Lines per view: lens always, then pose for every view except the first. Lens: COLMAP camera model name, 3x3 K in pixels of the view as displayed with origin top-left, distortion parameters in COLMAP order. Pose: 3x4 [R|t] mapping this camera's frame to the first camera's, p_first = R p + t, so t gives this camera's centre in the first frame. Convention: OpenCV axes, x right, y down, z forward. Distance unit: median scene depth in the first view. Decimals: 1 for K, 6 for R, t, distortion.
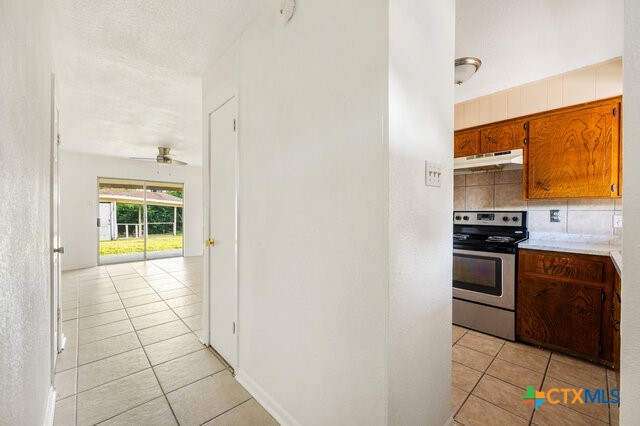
lens RADIAL K [[255.5, 0, 321.7], [0, 255.5, 215.8], [0, 0, 1]] dist [0.000995, -0.000012]
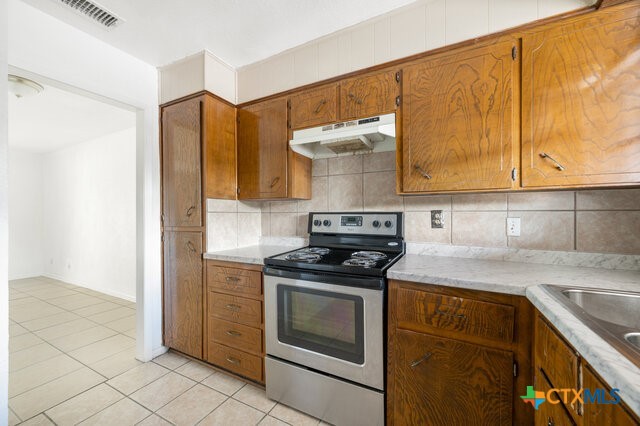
lens RADIAL K [[253.2, 0, 318.3], [0, 253.2, 214.0], [0, 0, 1]] dist [0.000673, 0.000027]
pose [[0.947925, -0.004337, 0.318465, 0.423284], [0.008868, 0.999879, -0.012781, -0.007878], [-0.318371, 0.014940, 0.947848, 0.490142]]
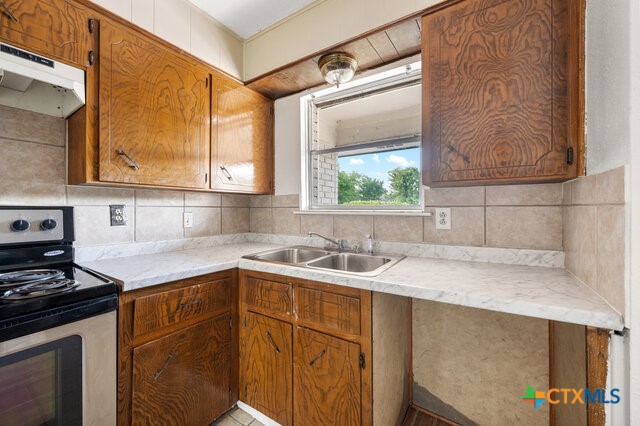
lens RADIAL K [[254.1, 0, 322.0], [0, 254.1, 208.7], [0, 0, 1]] dist [0.001209, 0.000059]
pose [[-0.223196, -0.003156, 0.974769, 0.254248], [0.010071, 0.999934, 0.005543, -0.013472], [-0.974722, 0.011054, -0.223149, 0.714079]]
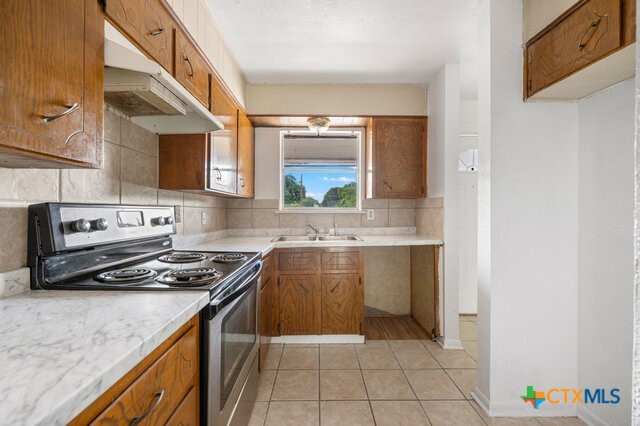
lens RADIAL K [[253.2, 0, 318.3], [0, 253.2, 214.0], [0, 0, 1]] dist [0.000673, 0.000027]
pose [[-0.733772, -0.011753, 0.679294, 0.151868], [0.005232, 0.999723, 0.022949, -0.015108], [-0.679376, 0.020393, -0.733507, 1.321824]]
